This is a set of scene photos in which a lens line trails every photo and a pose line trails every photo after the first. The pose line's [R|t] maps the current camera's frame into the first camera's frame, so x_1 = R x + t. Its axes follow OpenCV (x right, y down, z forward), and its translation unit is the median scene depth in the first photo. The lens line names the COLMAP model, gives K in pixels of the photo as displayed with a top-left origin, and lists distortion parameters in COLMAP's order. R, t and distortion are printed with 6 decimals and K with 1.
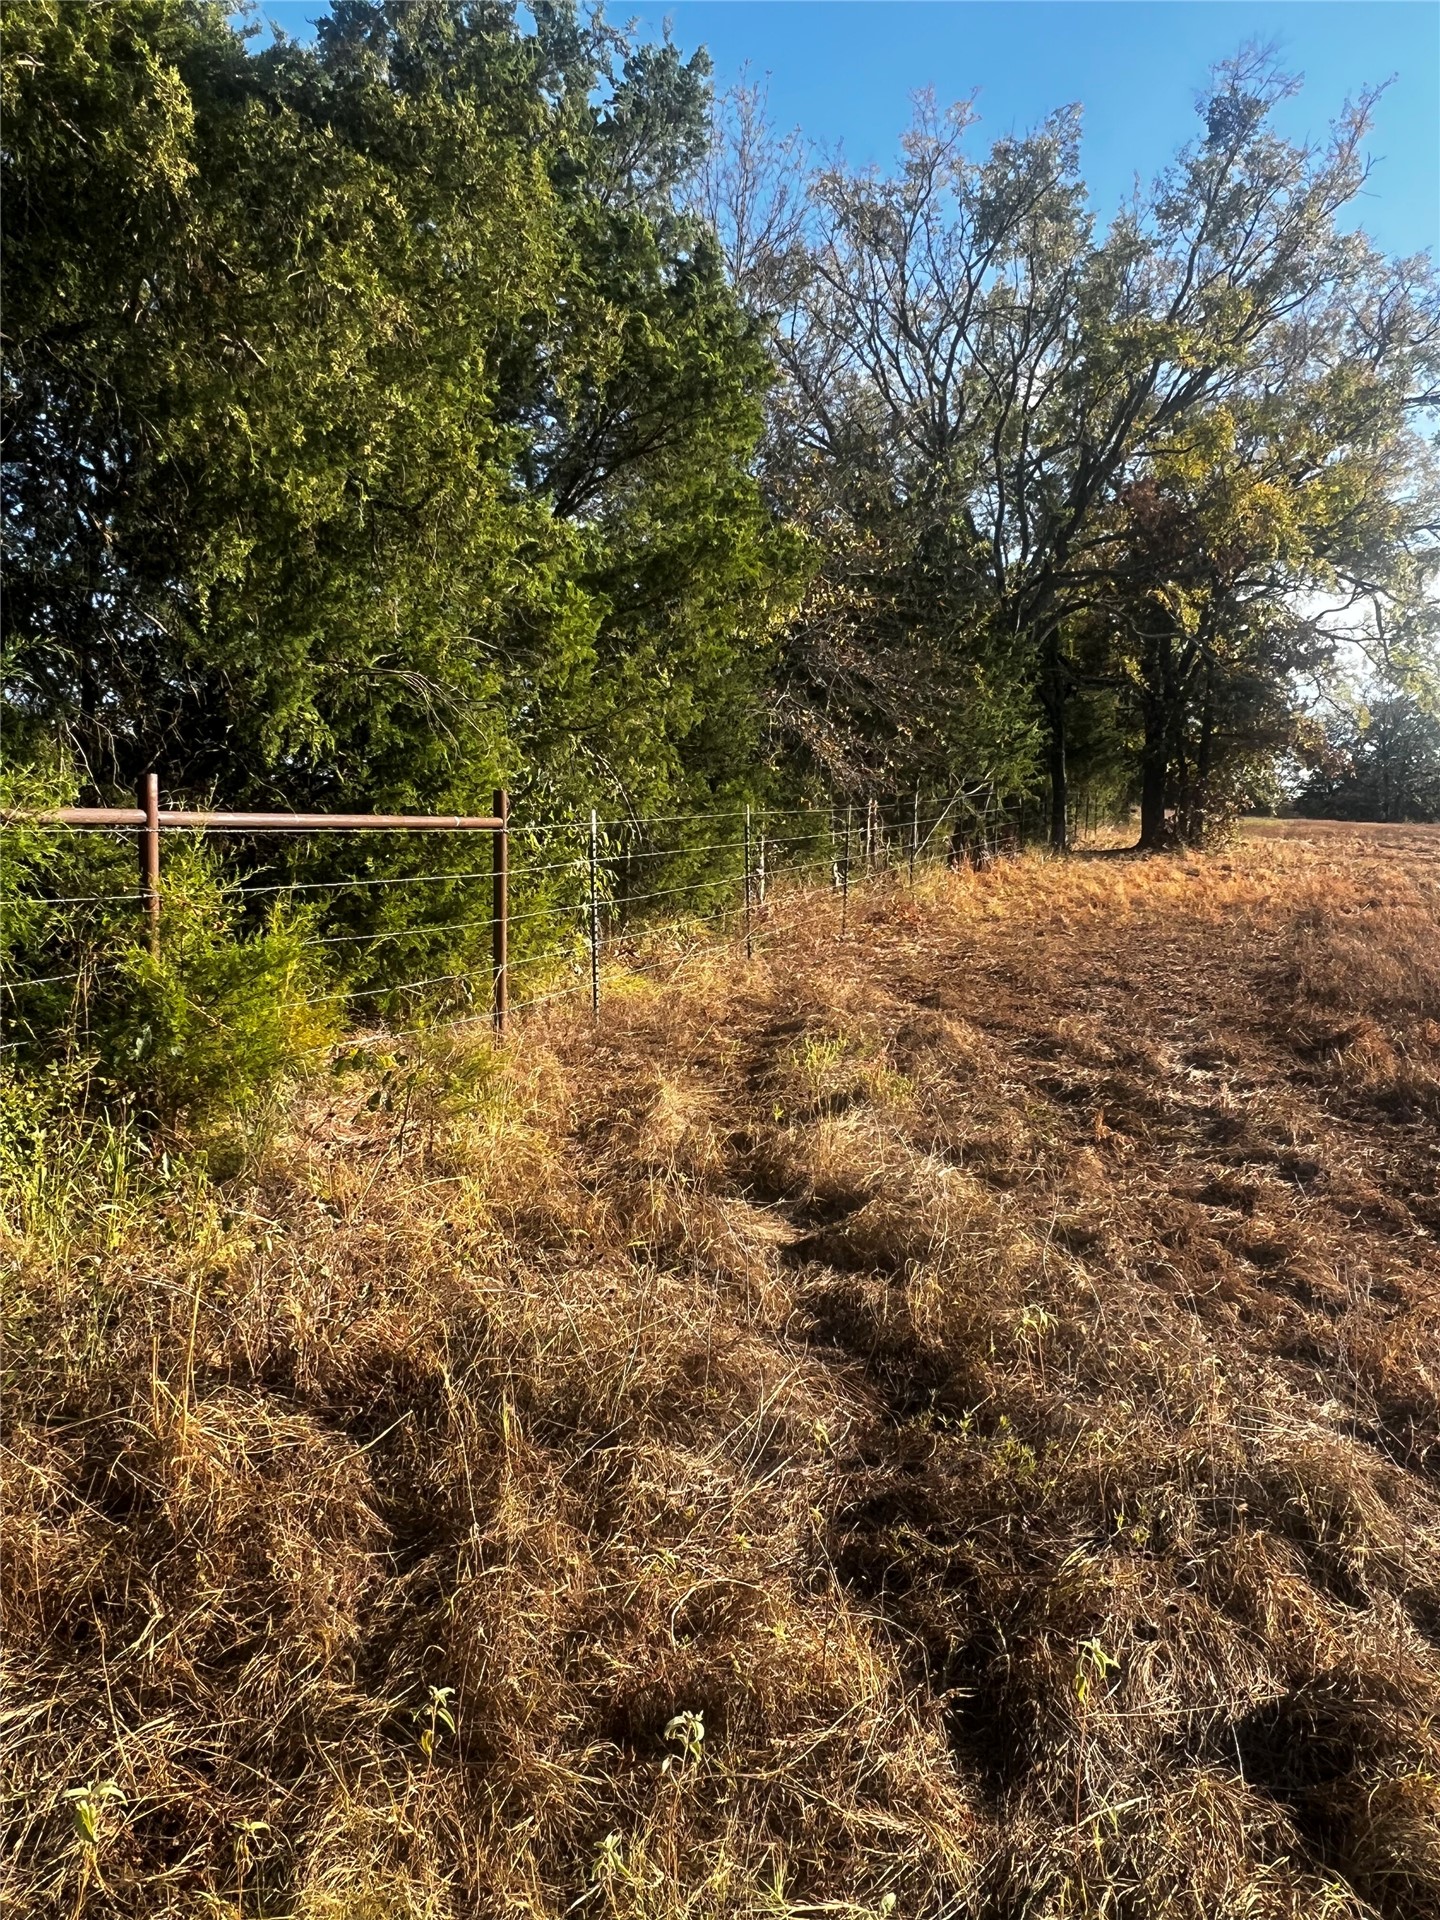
lens RADIAL K [[1393.6, 0, 719.4], [0, 1393.6, 960.7], [0, 0, 1]] dist [-0.025267, -0.001874]
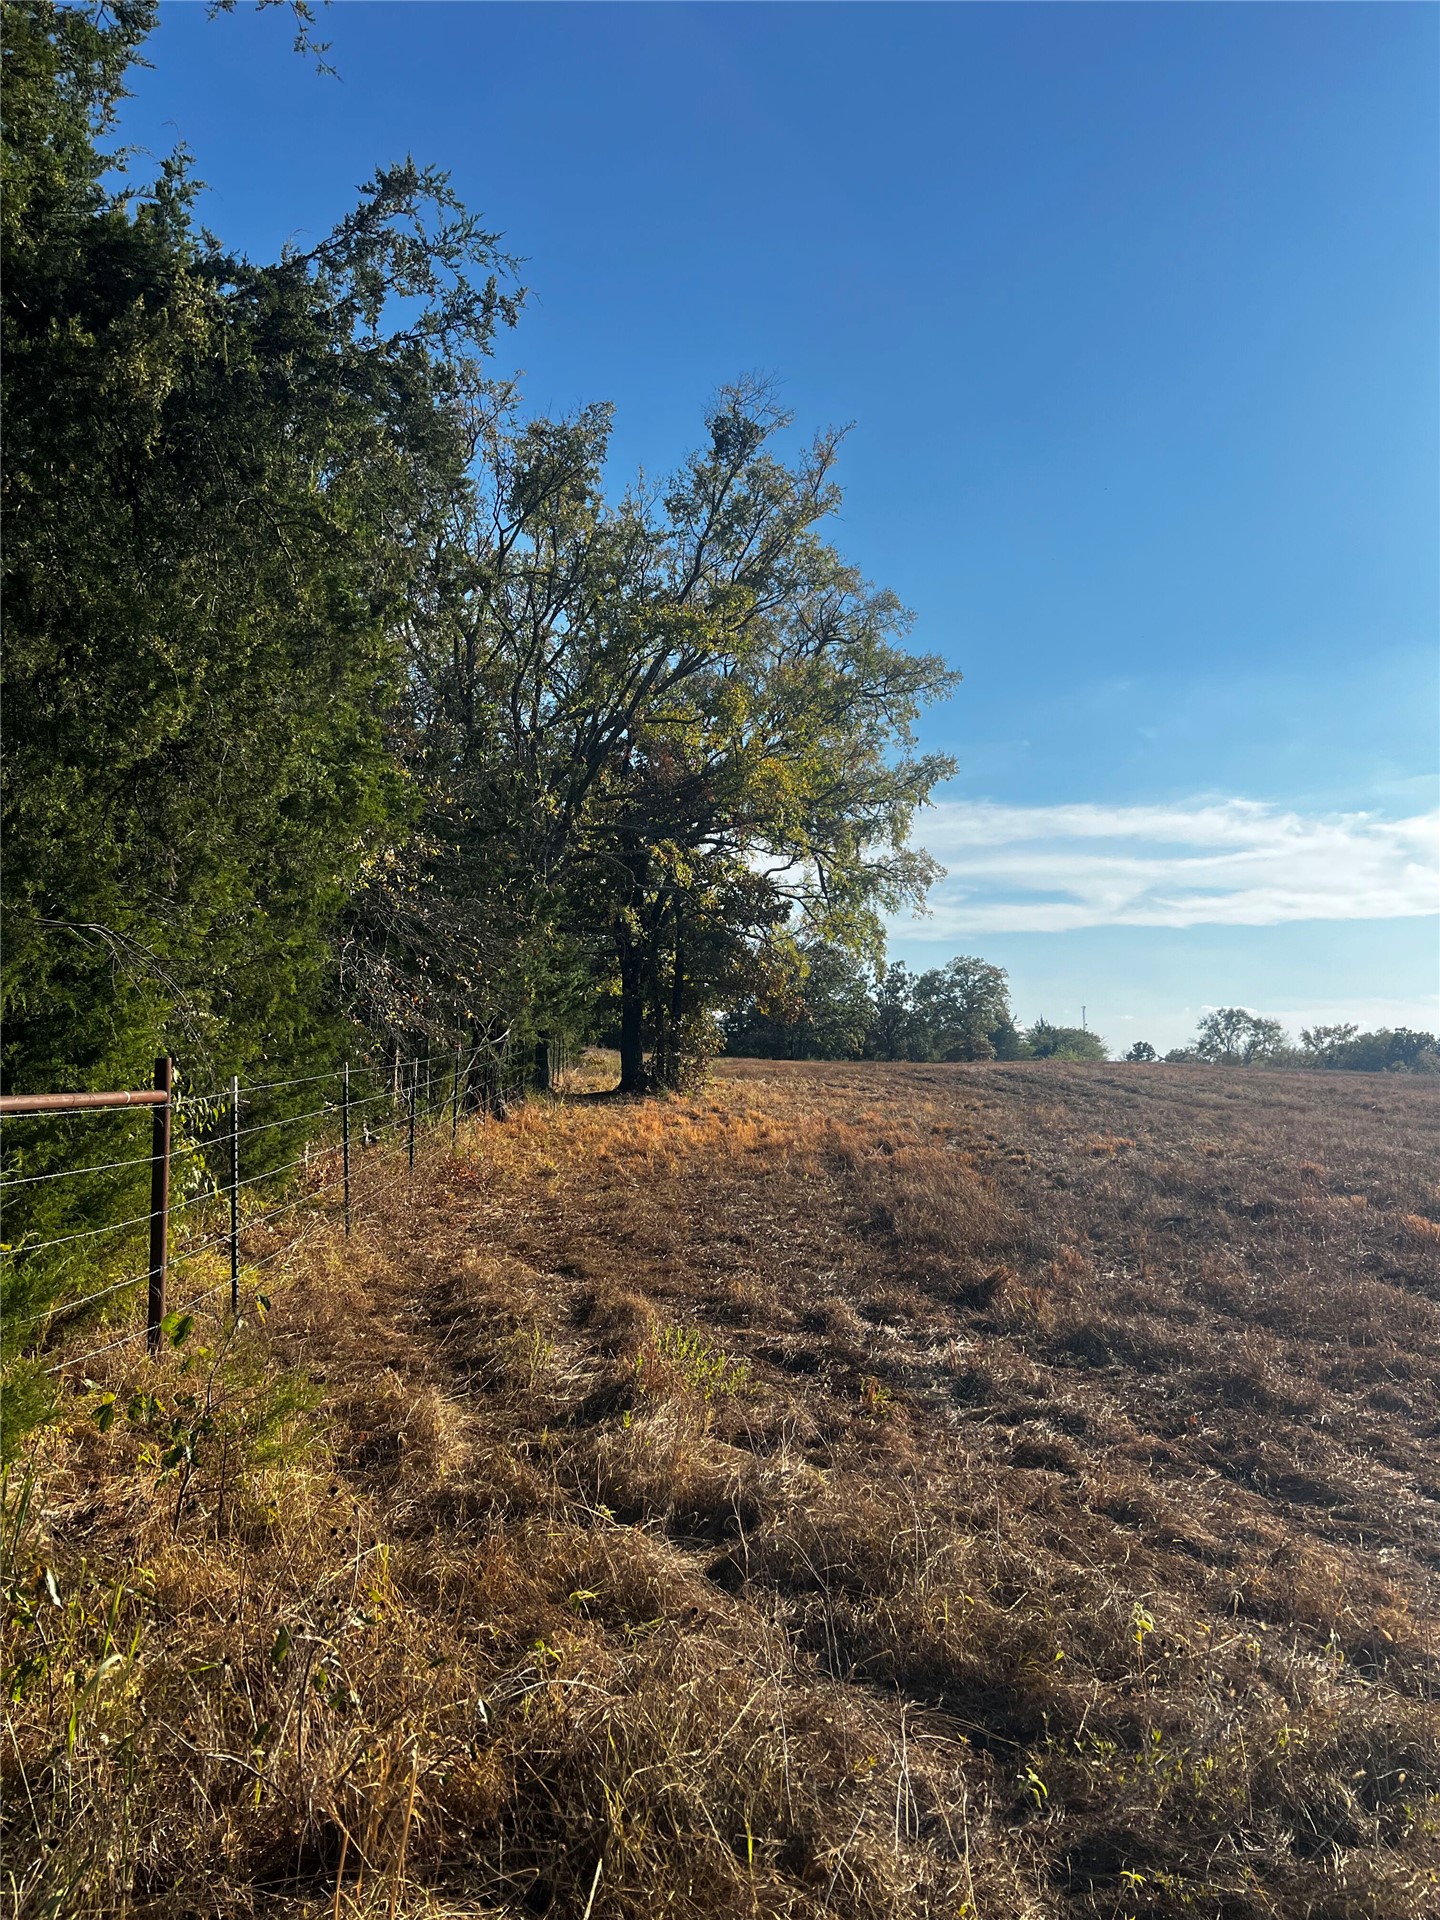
lens RADIAL K [[1454.0, 0, 718.7], [0, 1454.0, 960.5], [0, 0, 1]] dist [0.011457, 0.000643]
pose [[0.908937, 0.025196, 0.416172, -0.108630], [0.043111, 0.987142, -0.153920, -0.013900], [-0.414699, 0.157845, 0.896164, 0.017100]]
